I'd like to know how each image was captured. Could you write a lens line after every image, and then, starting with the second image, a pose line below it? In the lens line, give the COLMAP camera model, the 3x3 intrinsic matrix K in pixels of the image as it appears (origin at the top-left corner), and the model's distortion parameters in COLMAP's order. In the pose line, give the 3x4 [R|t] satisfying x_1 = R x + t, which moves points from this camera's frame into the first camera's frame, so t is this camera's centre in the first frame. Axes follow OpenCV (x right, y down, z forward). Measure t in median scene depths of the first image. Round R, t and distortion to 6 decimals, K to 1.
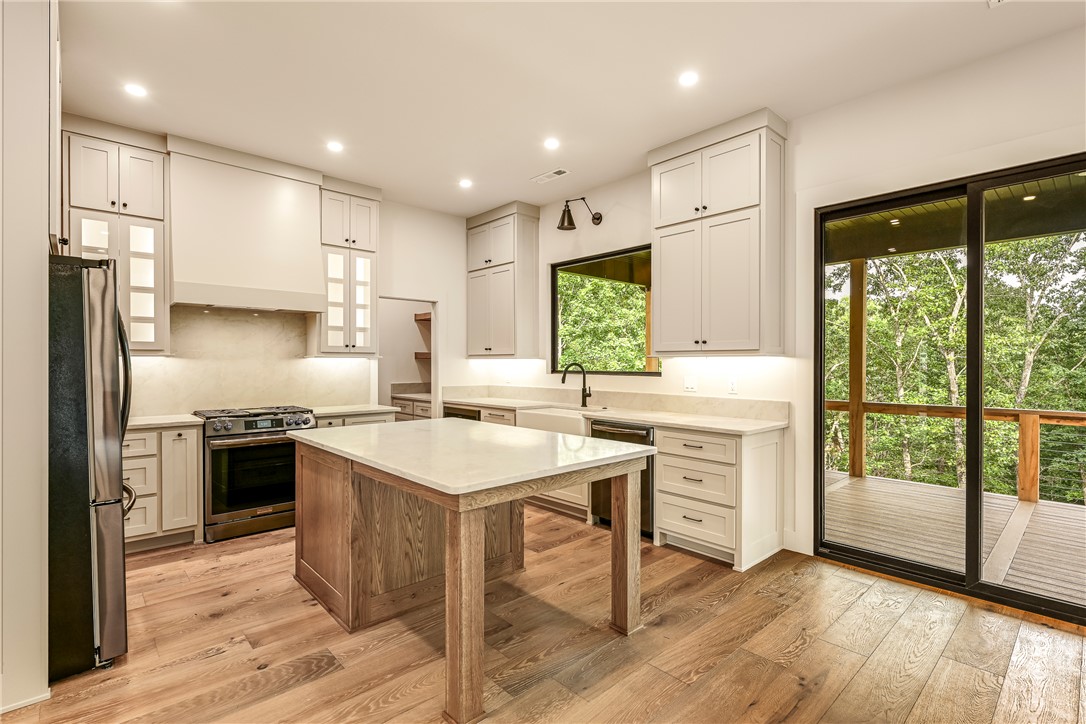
lens RADIAL K [[507.9, 0, 543.8], [0, 507.9, 365.3], [0, 0, 1]] dist [-0.001465, 0.000059]
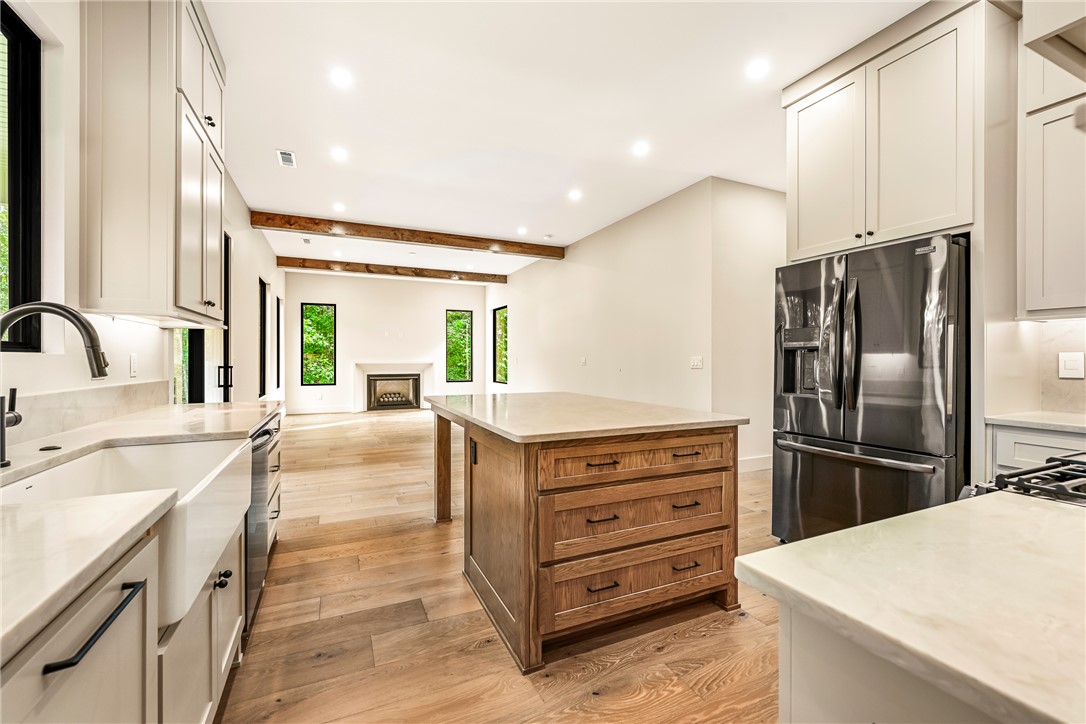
lens RADIAL K [[459.2, 0, 544.5], [0, 459.2, 362.0], [0, 0, 1]] dist [0.000212, 0.000038]
pose [[-0.952221, -0.001127, 0.305409, -0.311389], [0.000538, 0.999985, 0.005367, 0.029588], [-0.305410, 0.005275, -0.952206, 1.308003]]
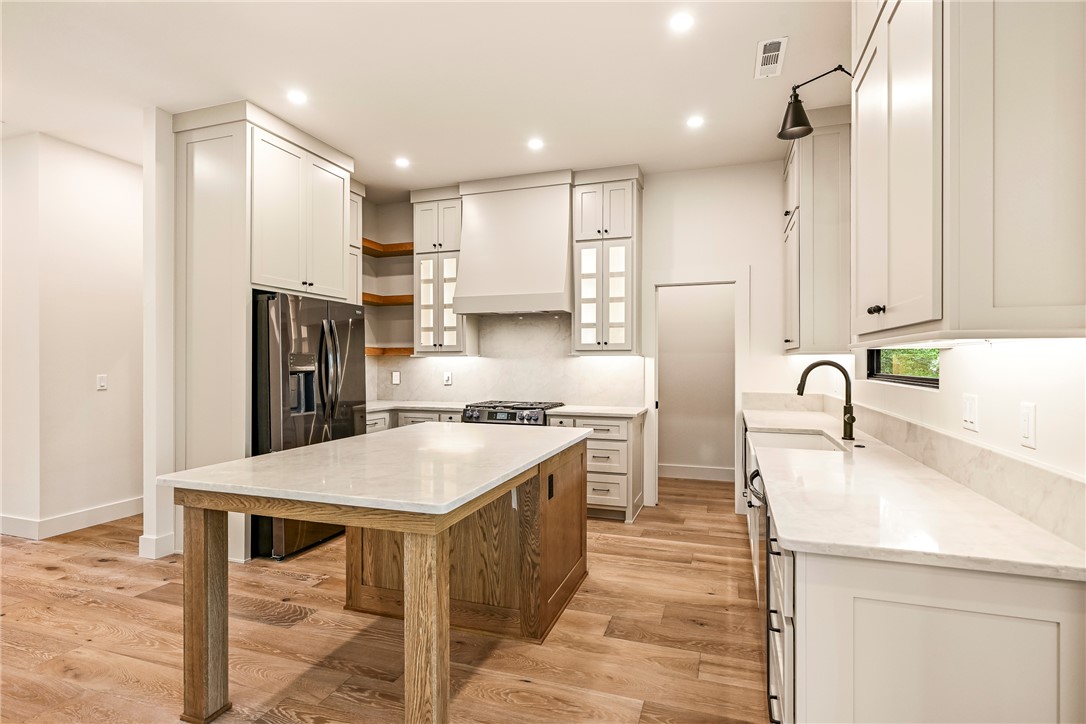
lens RADIAL K [[539.4, 0, 543.2], [0, 539.4, 361.8], [0, 0, 1]] dist [0.006709, 0.000343]
pose [[0.479597, 0.000163, -0.877489, 0.500614], [-0.003361, 0.999993, -0.001651, -0.002034], [0.877483, 0.003742, 0.479594, 0.482543]]
